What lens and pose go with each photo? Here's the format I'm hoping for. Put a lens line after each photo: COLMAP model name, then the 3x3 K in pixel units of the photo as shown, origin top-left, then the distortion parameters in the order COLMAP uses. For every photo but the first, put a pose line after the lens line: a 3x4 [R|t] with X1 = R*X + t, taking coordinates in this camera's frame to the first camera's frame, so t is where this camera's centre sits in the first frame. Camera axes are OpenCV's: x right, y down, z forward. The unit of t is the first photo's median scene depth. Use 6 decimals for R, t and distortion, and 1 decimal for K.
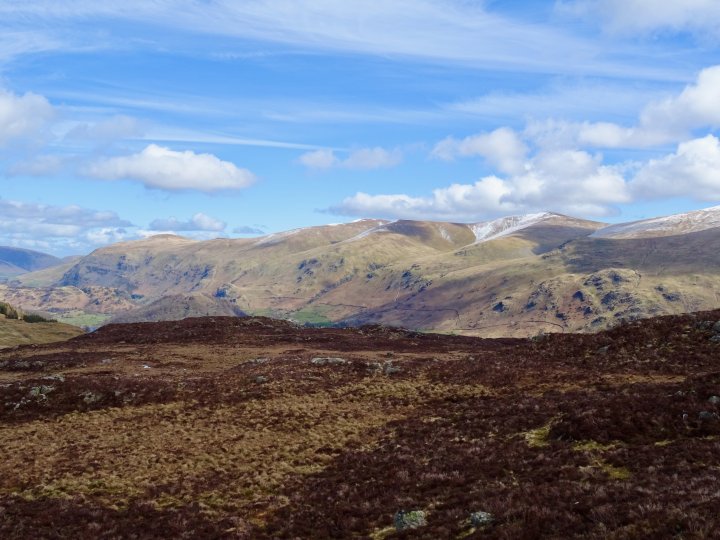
lens RADIAL K [[725.5, 0, 360.0], [0, 725.5, 270.0], [0, 0, 1]] dist [0.003880, -0.030693]
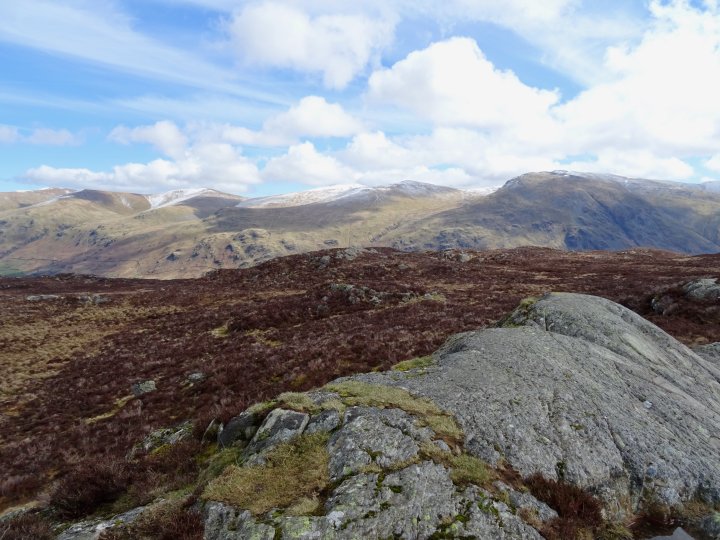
lens RADIAL K [[725.5, 0, 360.0], [0, 725.5, 270.0], [0, 0, 1]] dist [0.003880, -0.030693]
pose [[0.839600, -0.009519, 0.543121, -0.266899], [0.008180, 0.999955, 0.004880, 0.078213], [-0.543143, 0.000345, 0.839640, -0.343044]]
